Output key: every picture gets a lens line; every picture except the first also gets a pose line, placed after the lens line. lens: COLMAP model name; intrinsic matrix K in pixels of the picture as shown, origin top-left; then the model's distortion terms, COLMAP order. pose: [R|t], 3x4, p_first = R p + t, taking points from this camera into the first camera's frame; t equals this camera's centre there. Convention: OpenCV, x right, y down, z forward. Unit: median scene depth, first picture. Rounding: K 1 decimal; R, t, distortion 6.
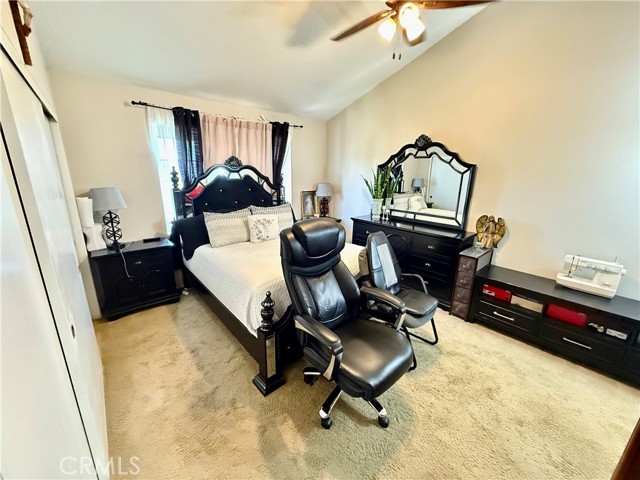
lens RADIAL K [[256.0, 0, 319.7], [0, 256.0, 239.1], [0, 0, 1]] dist [-0.001415, -0.000222]
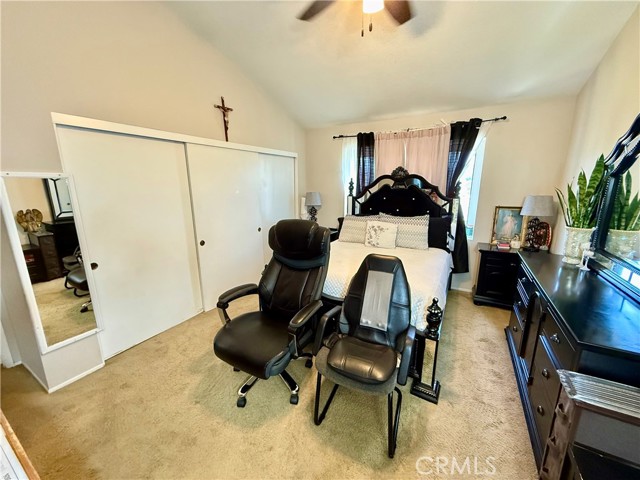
lens RADIAL K [[256.0, 0, 320.5], [0, 256.0, 238.7], [0, 0, 1]] dist [-0.001415, -0.000222]
pose [[0.331048, 0.186045, -0.925092, 0.642046], [-0.228354, 0.967026, 0.112761, -0.087668], [0.915566, 0.173919, 0.362616, 0.405102]]
